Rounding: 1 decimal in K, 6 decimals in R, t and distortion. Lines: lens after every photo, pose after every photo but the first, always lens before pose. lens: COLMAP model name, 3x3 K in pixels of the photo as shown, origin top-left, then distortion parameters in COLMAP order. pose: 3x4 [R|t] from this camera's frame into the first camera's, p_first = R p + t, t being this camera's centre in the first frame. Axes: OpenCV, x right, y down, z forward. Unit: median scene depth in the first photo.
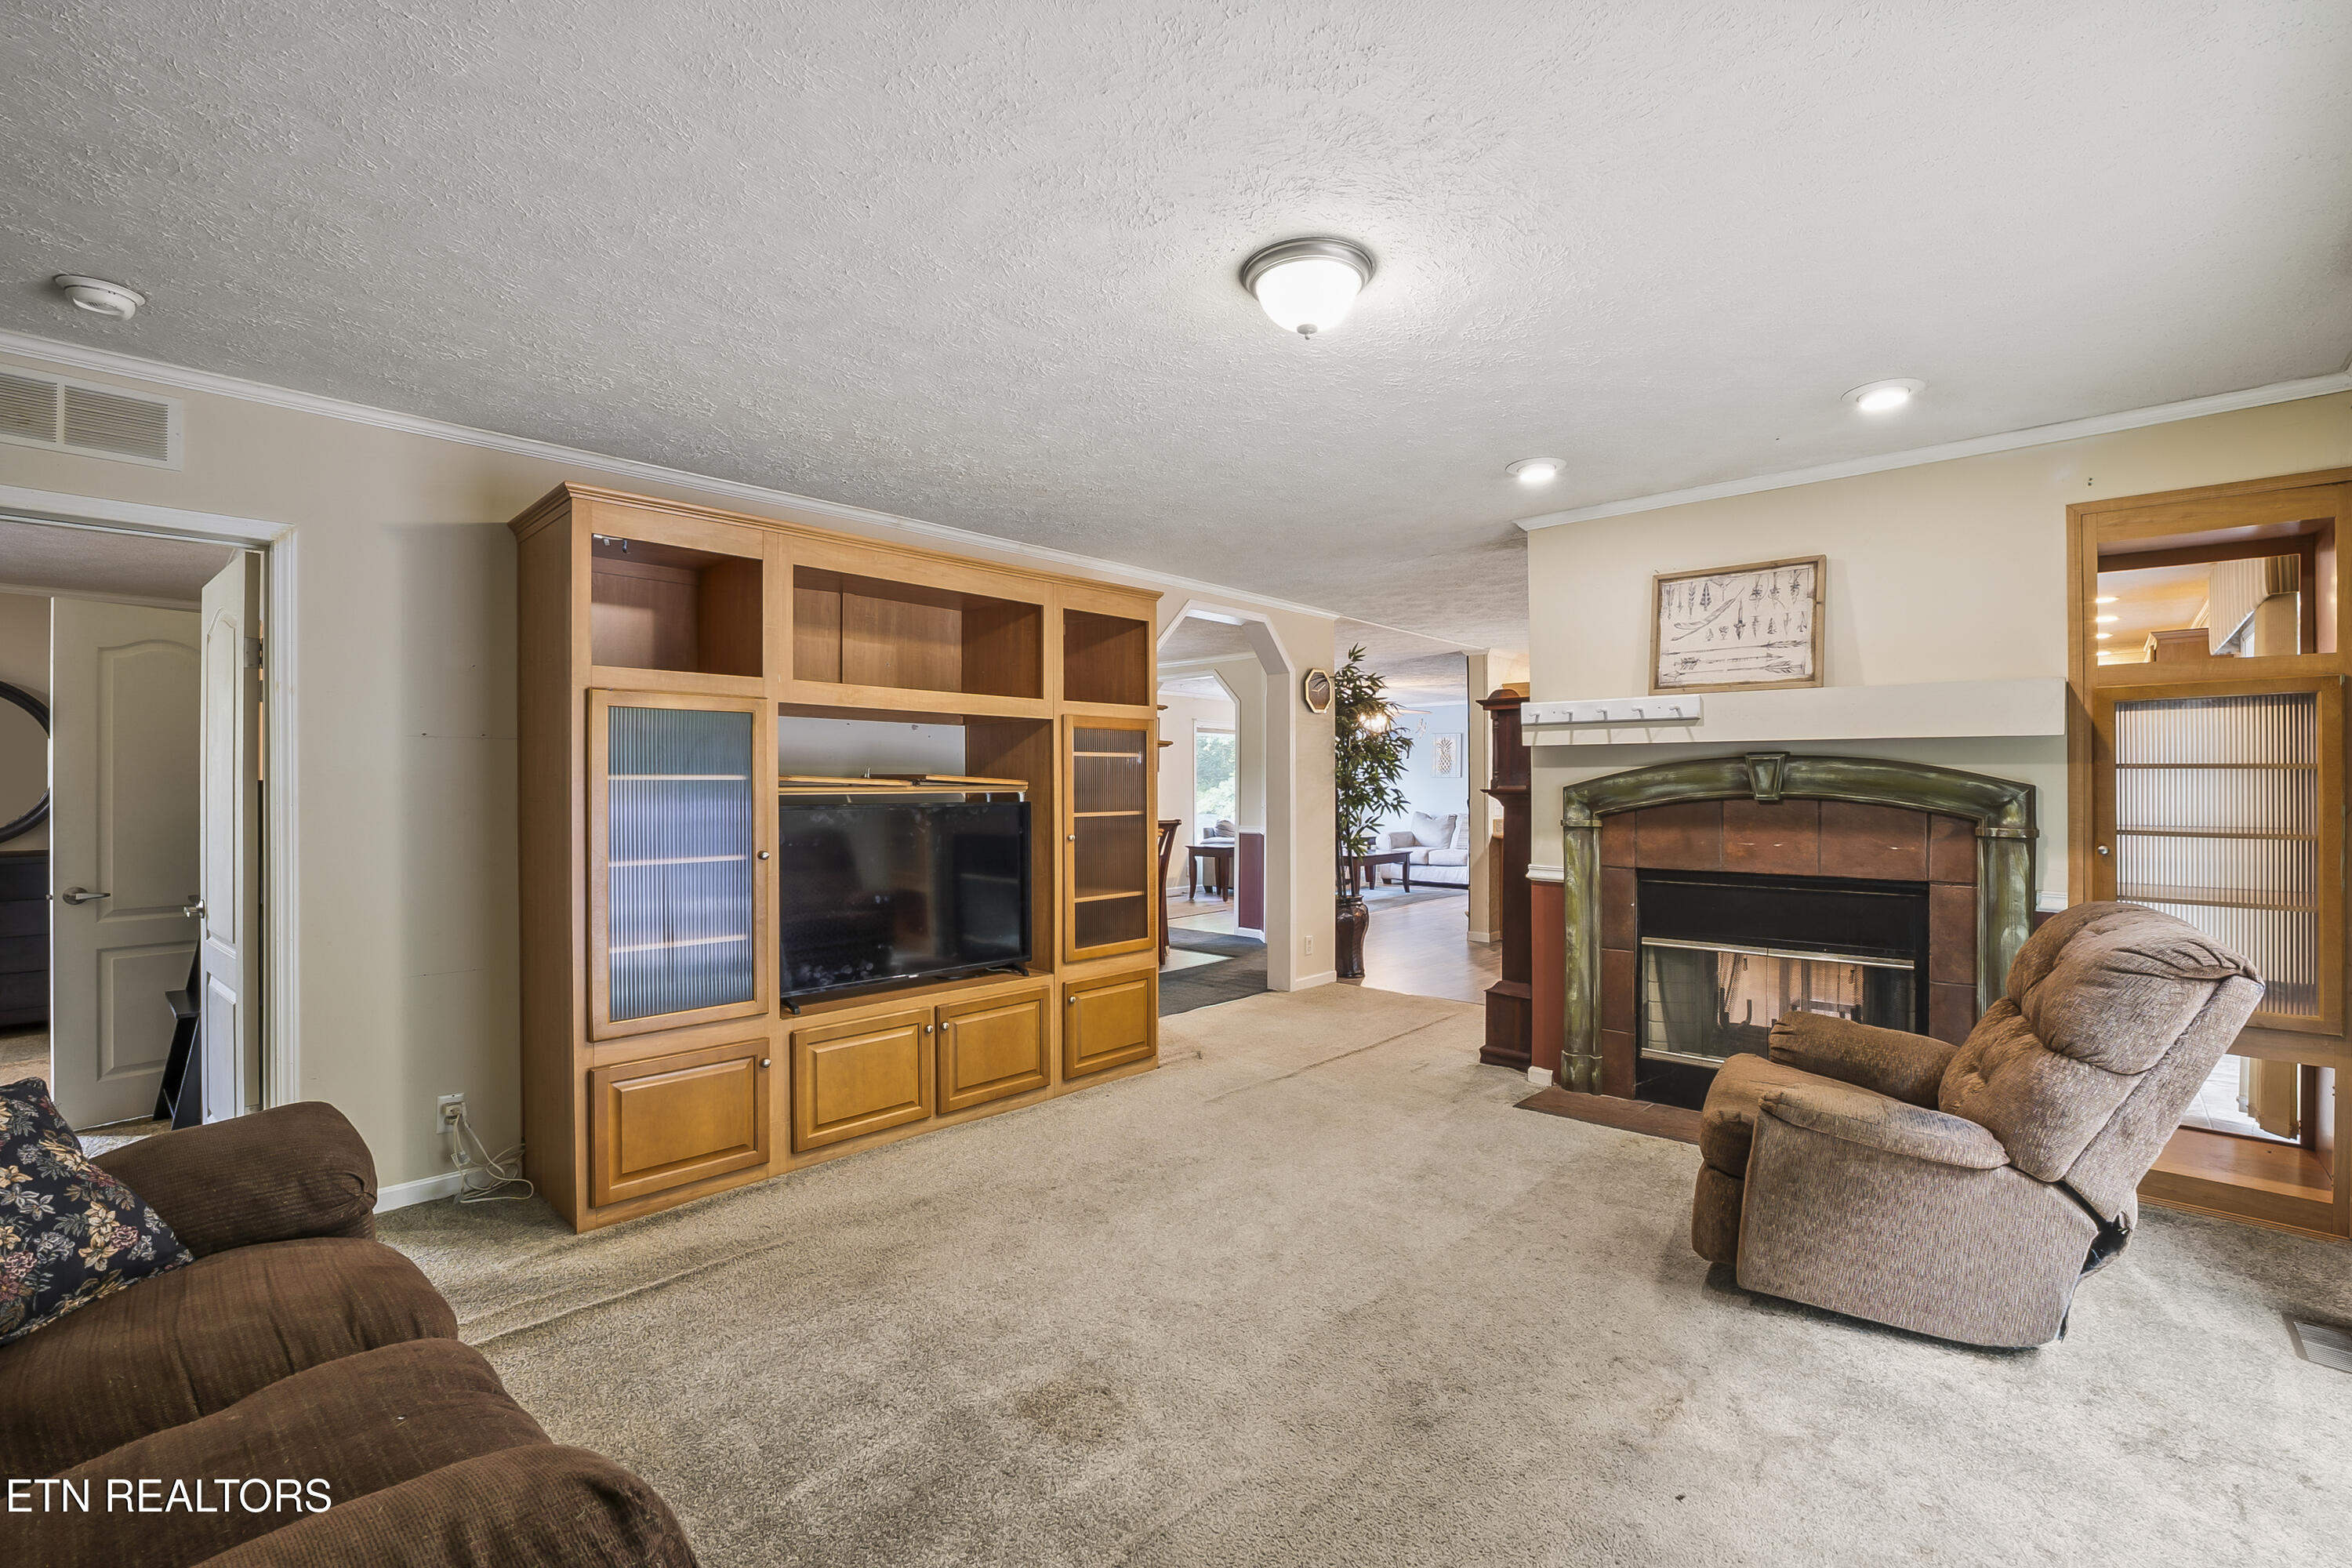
lens RADIAL K [[1014.1, 0, 1184.2], [0, 1014.1, 798.6], [0, 0, 1]] dist [-0.031331, 0.000739]
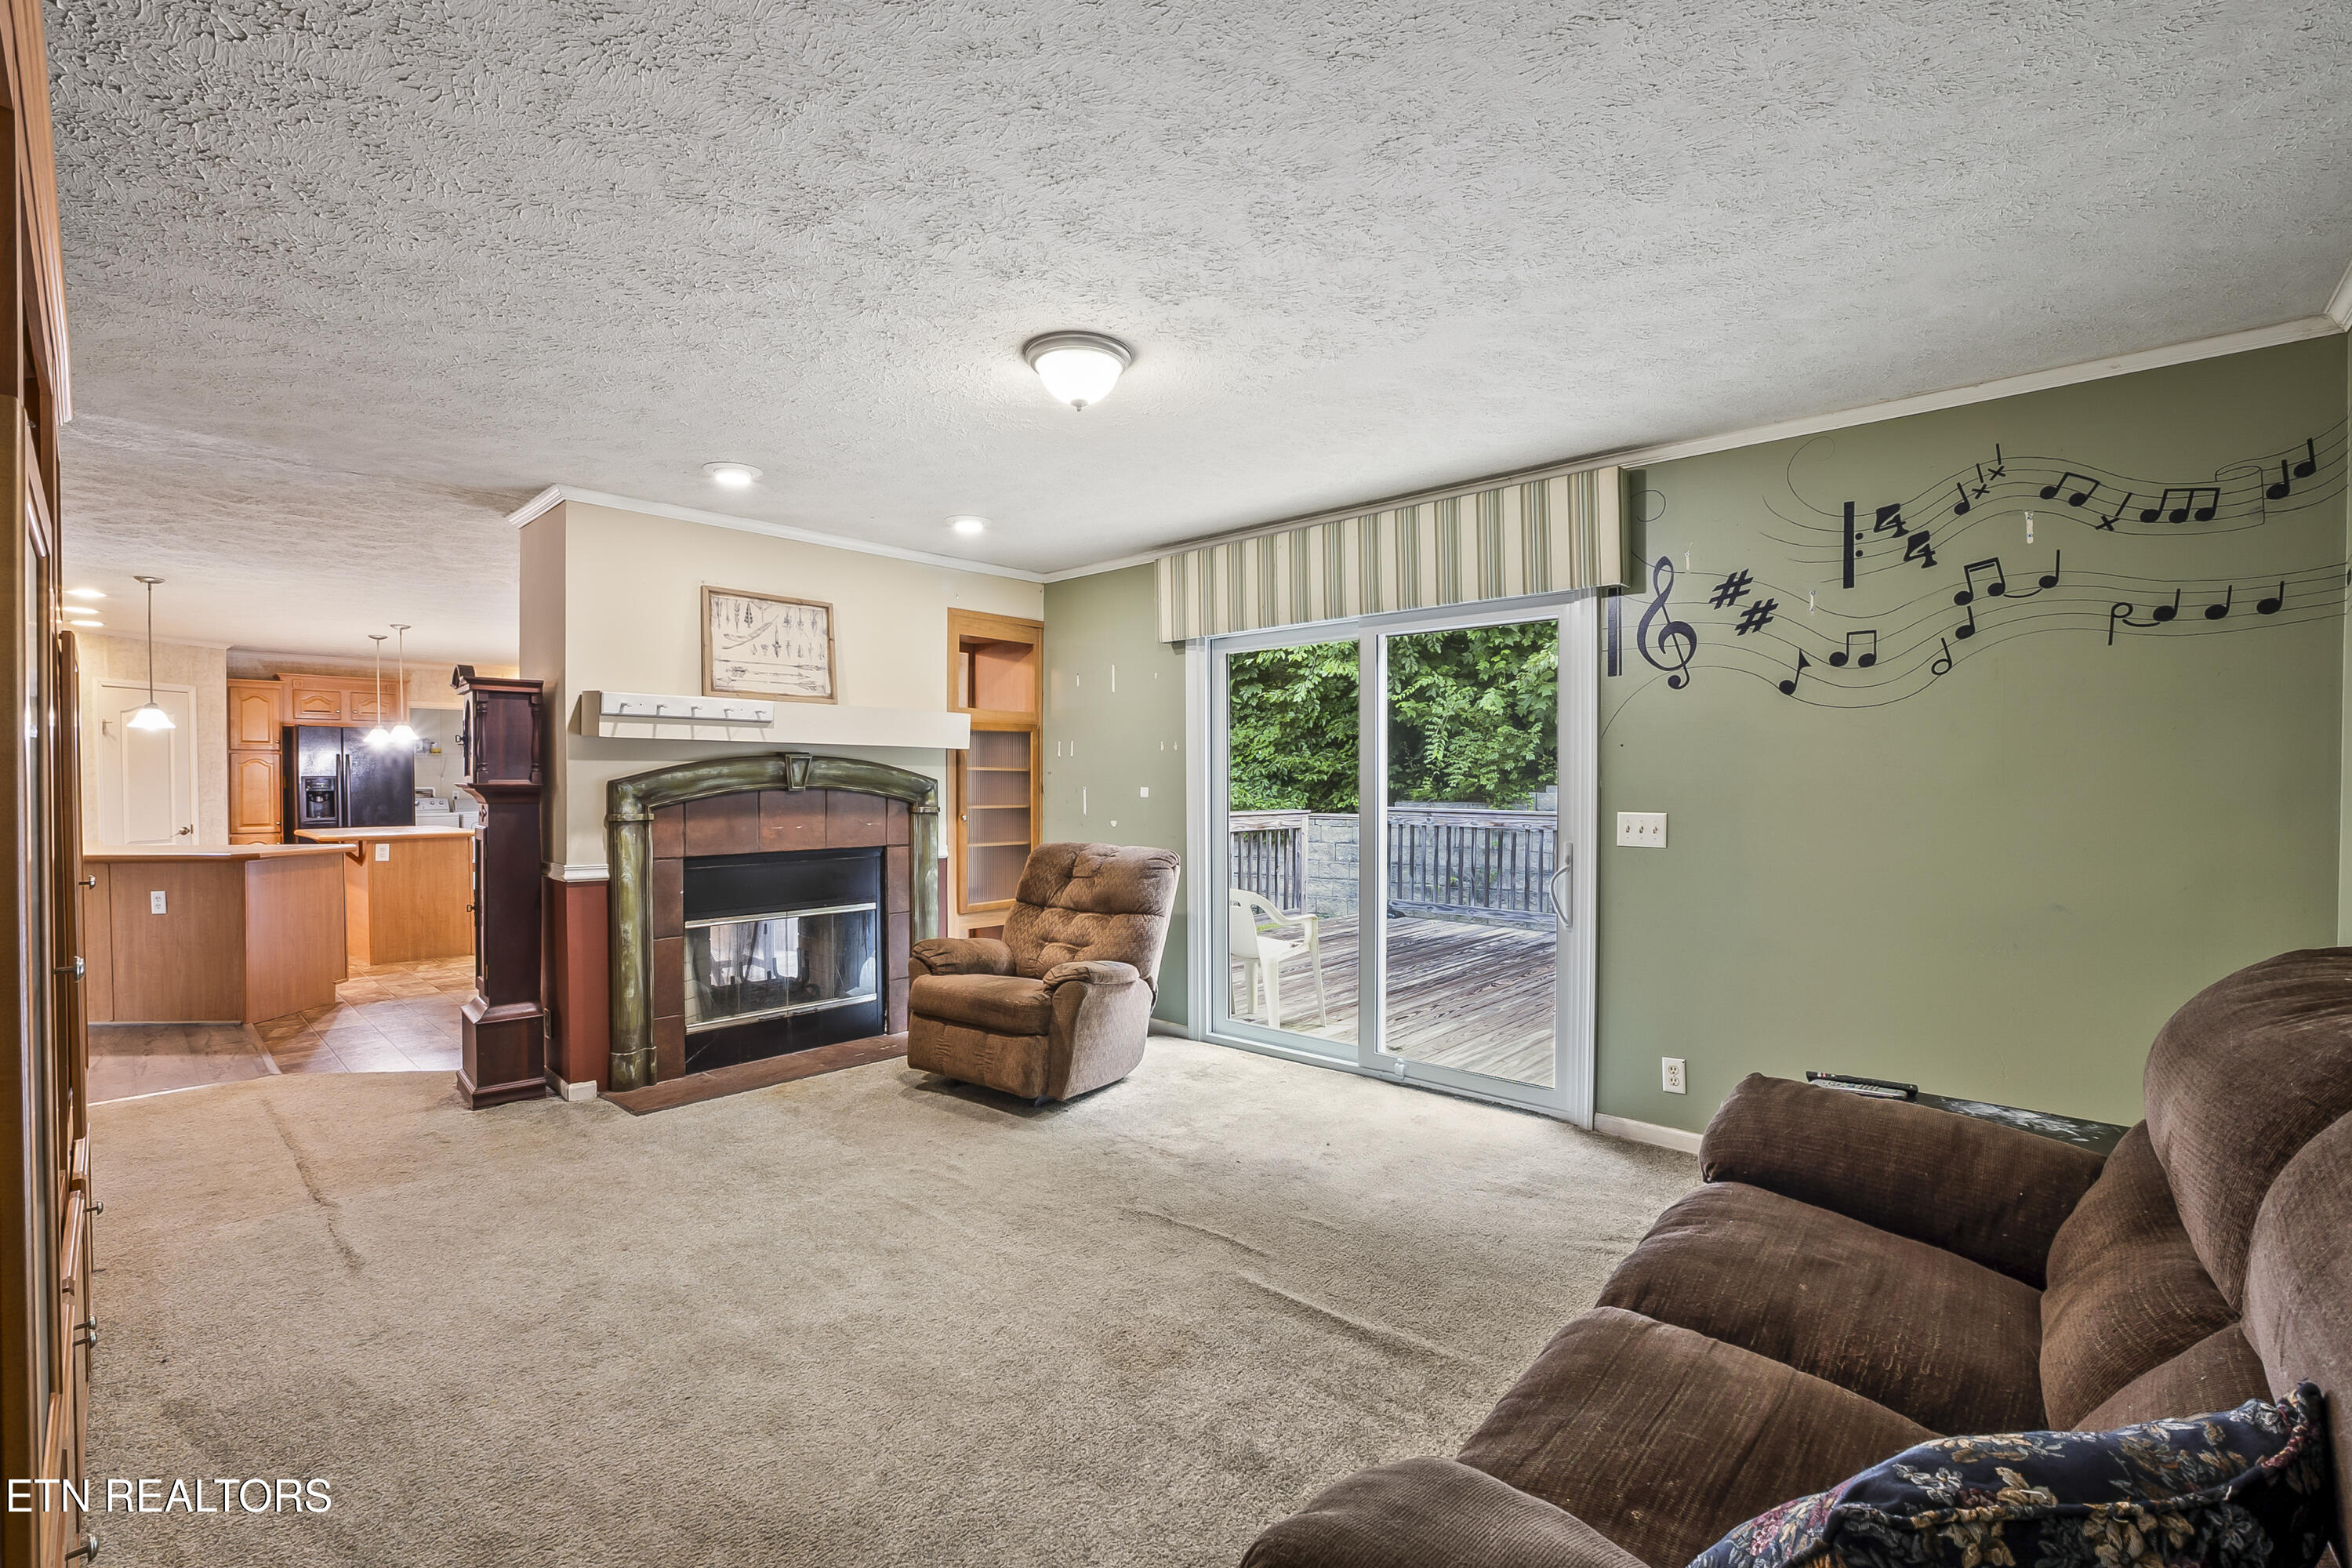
lens RADIAL K [[982.2, 0, 1223.7], [0, 982.2, 783.6], [0, 0, 1]] dist [-0.035400, 0.000020]
pose [[-0.009559, -0.008394, 0.999919, -0.611835], [0.007071, 0.999939, 0.008461, -0.013532], [-0.999929, 0.007151, -0.009499, 0.469298]]
